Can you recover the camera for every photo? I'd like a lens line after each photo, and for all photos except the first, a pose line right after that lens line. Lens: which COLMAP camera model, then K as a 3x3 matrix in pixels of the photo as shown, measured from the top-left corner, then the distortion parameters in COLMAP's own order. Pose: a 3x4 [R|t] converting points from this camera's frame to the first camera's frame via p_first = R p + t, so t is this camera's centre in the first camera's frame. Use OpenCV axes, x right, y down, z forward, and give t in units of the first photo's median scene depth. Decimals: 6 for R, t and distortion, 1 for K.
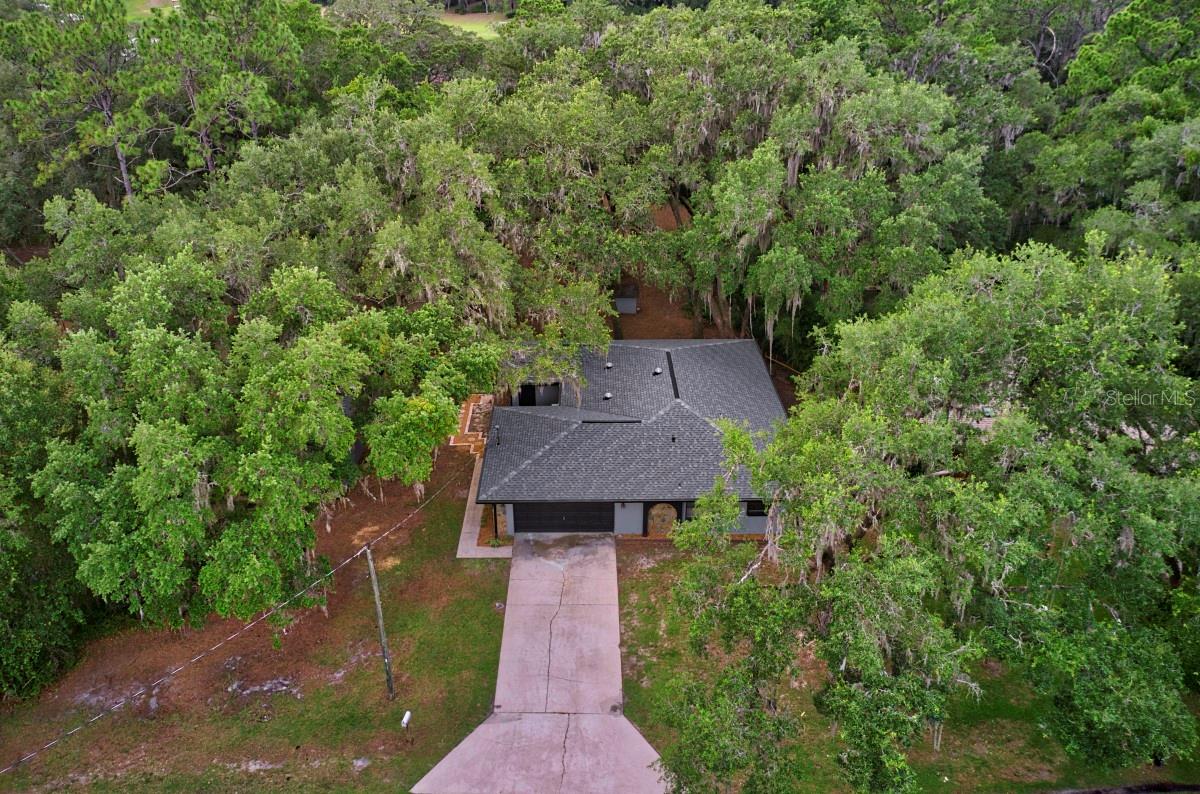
lens RADIAL K [[958.5, 0, 598.1], [0, 958.5, 439.6], [0, 0, 1]] dist [0.002740, -0.093023]
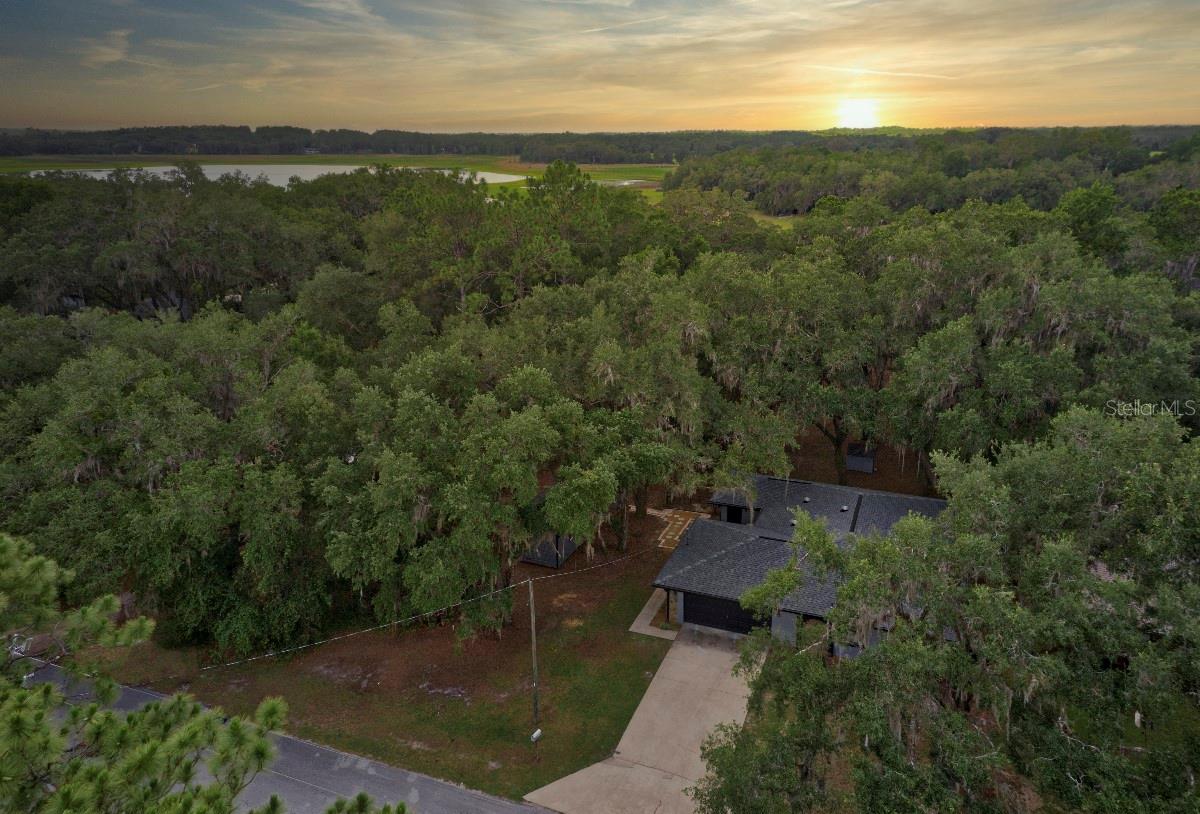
lens RADIAL K [[908.7, 0, 600.0], [0, 908.7, 407.0], [0, 0, 1]] dist [0.043869, 0.000448]
pose [[0.933534, 0.115546, -0.339358, 0.194185], [-0.184792, 0.966277, -0.179337, 0.076684], [0.307192, 0.230128, 0.923404, -0.117725]]
